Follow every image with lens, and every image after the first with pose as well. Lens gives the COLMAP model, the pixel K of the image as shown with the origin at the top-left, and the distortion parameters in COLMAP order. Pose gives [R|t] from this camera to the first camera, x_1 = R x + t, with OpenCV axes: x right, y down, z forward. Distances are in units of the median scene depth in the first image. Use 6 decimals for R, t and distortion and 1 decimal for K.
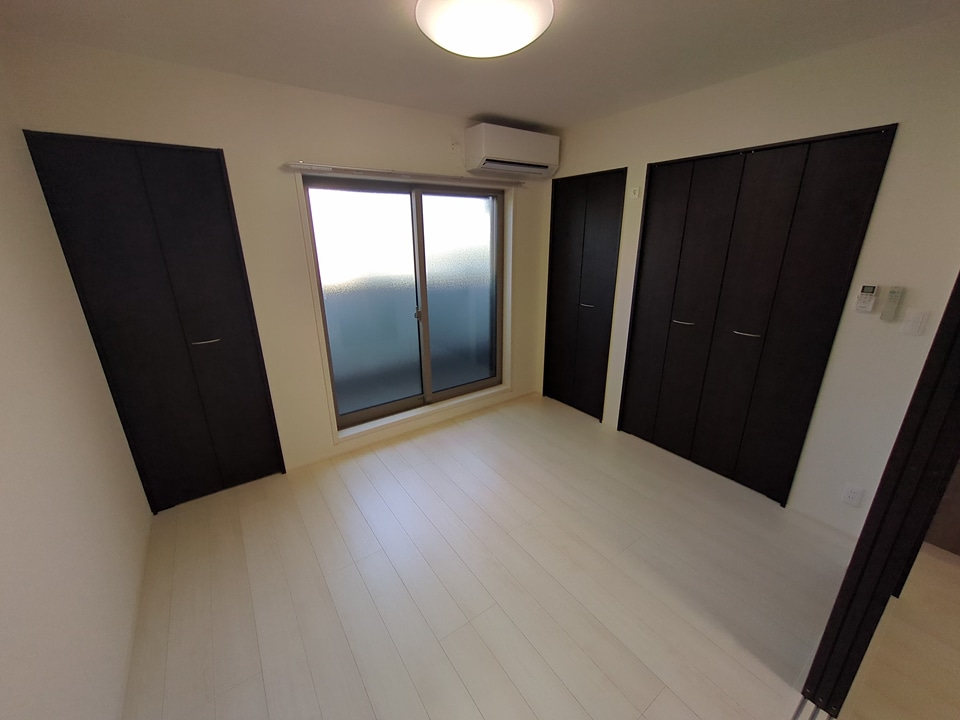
lens RADIAL K [[379.8, 0, 480.0], [0, 379.8, 360.0], [0, 0, 1]] dist [0.004939, -0.000025]
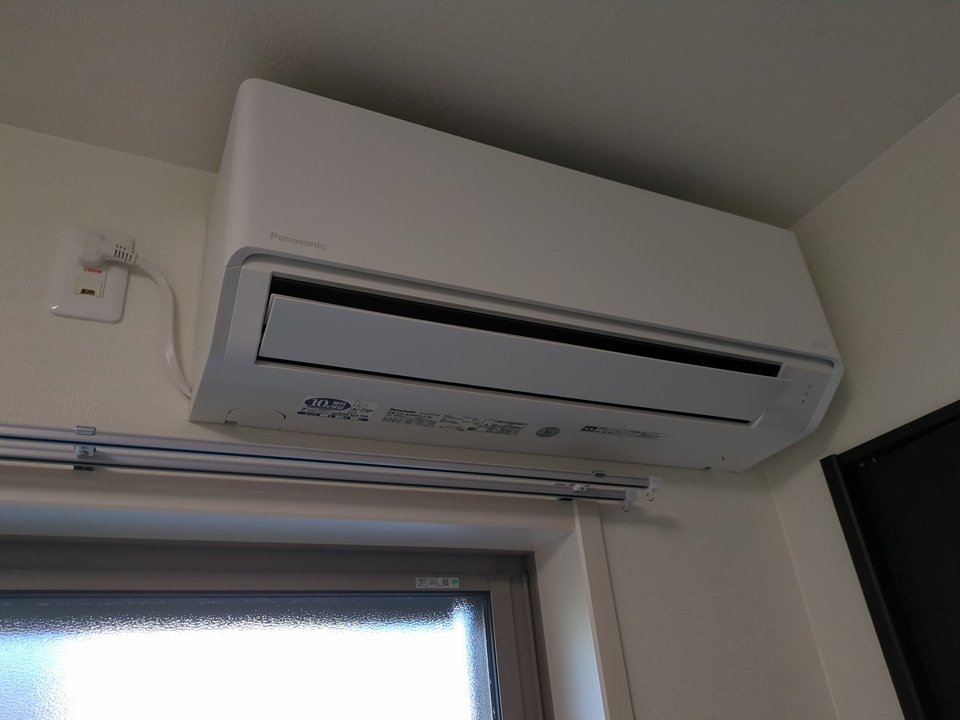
lens RADIAL K [[728.7, 0, 468.4], [0, 728.7, 379.9], [0, 0, 1]] dist [0.023545, -0.000778]
pose [[0.979770, -0.158809, -0.121780, 0.088868], [0.020861, 0.686243, -0.727073, -0.283423], [0.199036, 0.709824, 0.675673, 0.756721]]
